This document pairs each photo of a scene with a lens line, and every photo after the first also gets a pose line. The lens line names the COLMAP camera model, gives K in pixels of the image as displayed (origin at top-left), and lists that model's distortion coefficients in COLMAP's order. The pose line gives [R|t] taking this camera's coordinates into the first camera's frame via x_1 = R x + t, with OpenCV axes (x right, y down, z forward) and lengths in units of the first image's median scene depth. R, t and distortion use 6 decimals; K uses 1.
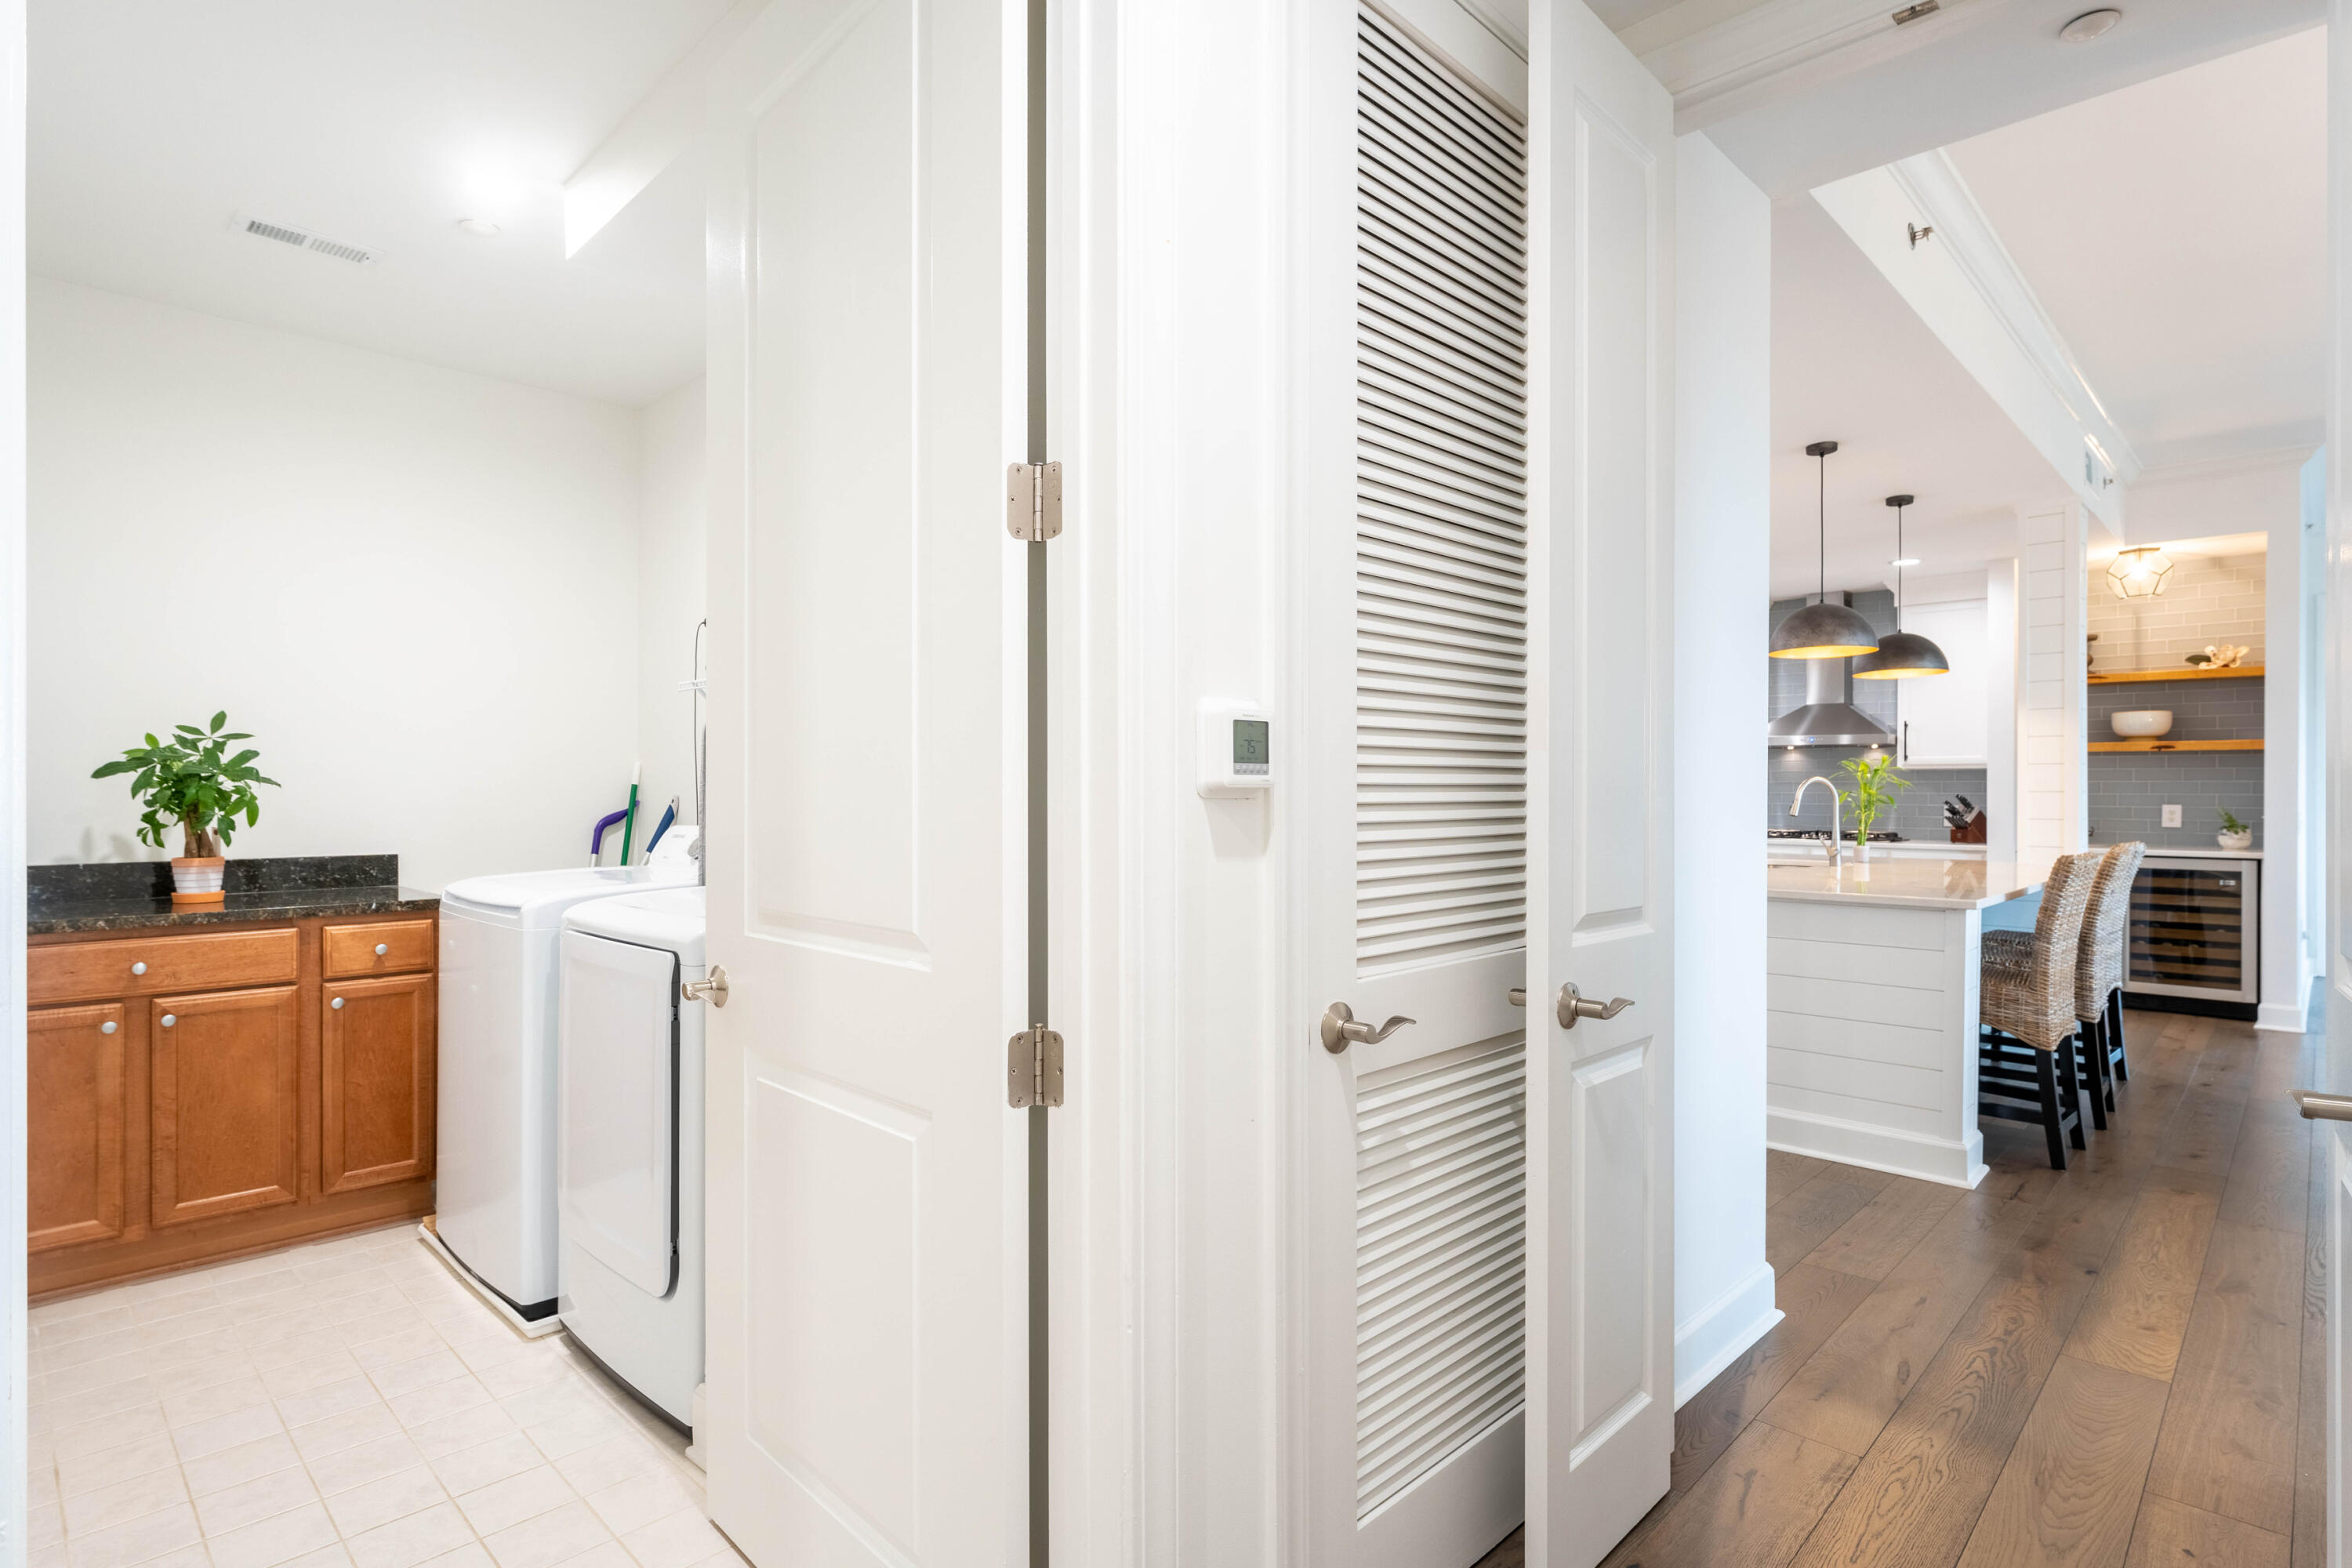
lens RADIAL K [[1193.6, 0, 1176.0], [0, 1193.6, 784.0], [0, 0, 1]] dist [-0.001740, -0.000036]
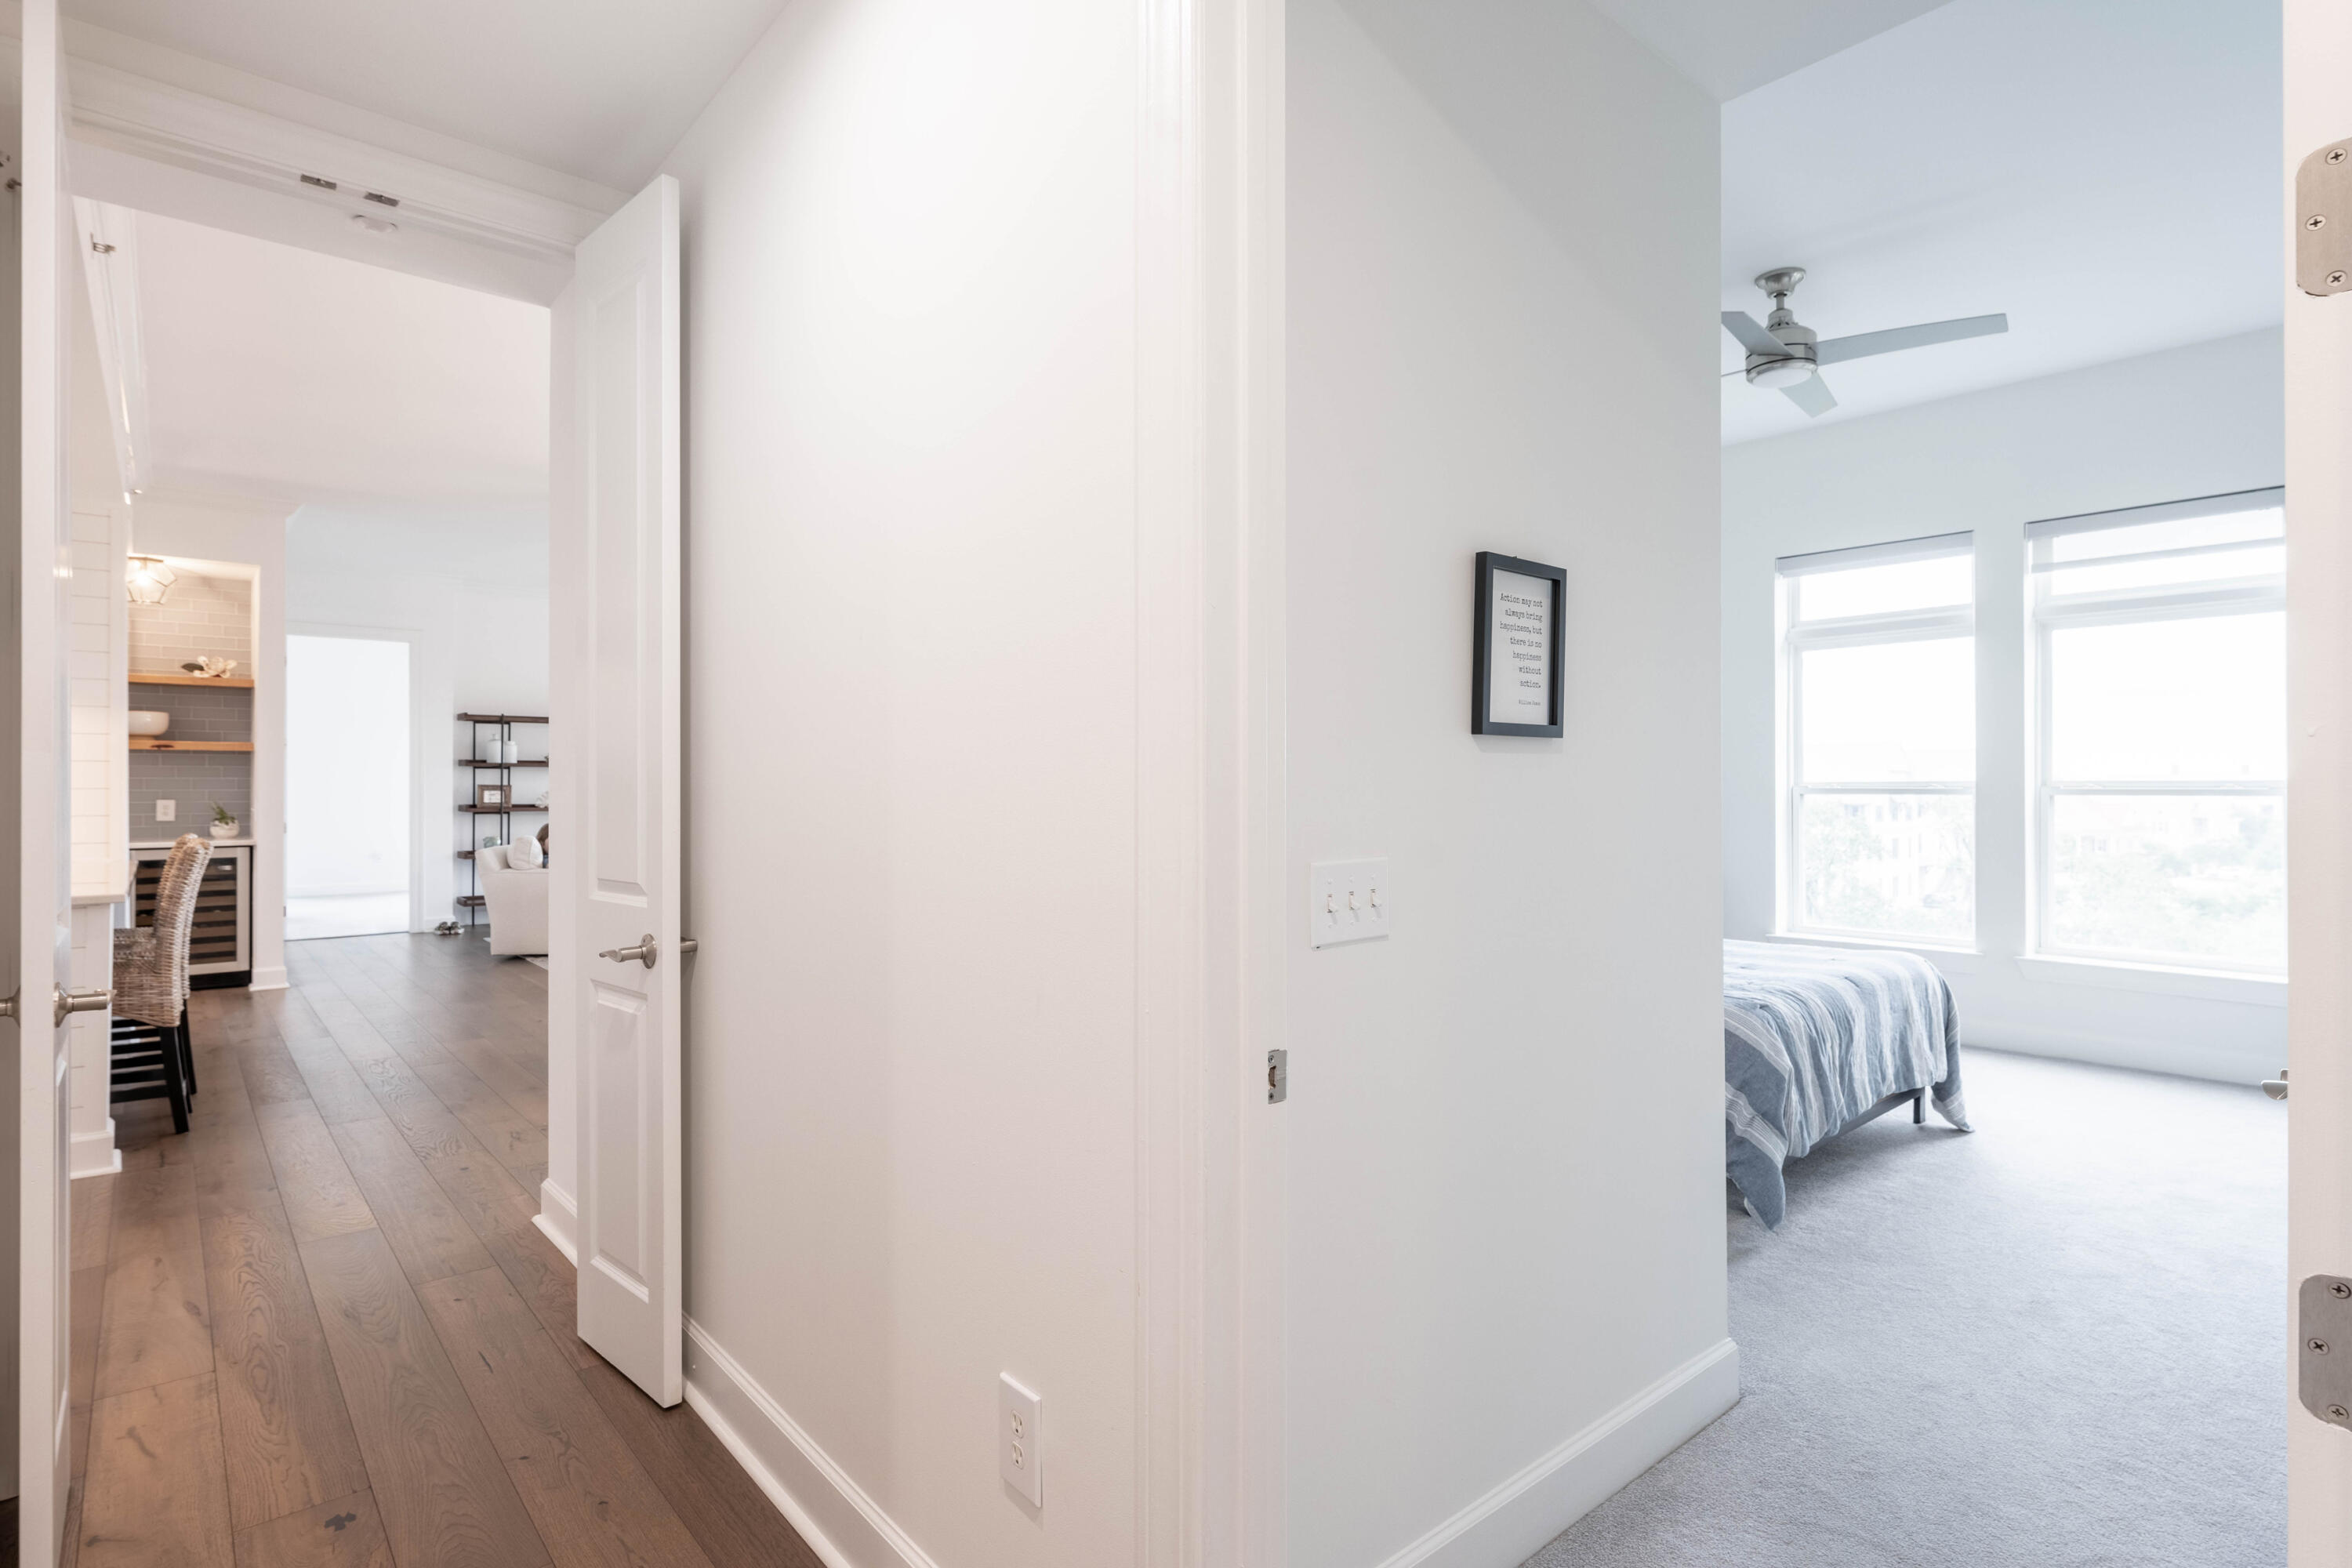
lens RADIAL K [[1193.9, 0, 1176.0], [0, 1193.9, 784.0], [0, 0, 1]] dist [0.001237, -0.016805]
pose [[0.097288, -0.002205, 0.995254, -0.151575], [-0.002188, 0.999995, 0.002429, -0.001733], [-0.995254, -0.002414, 0.097283, -0.010420]]
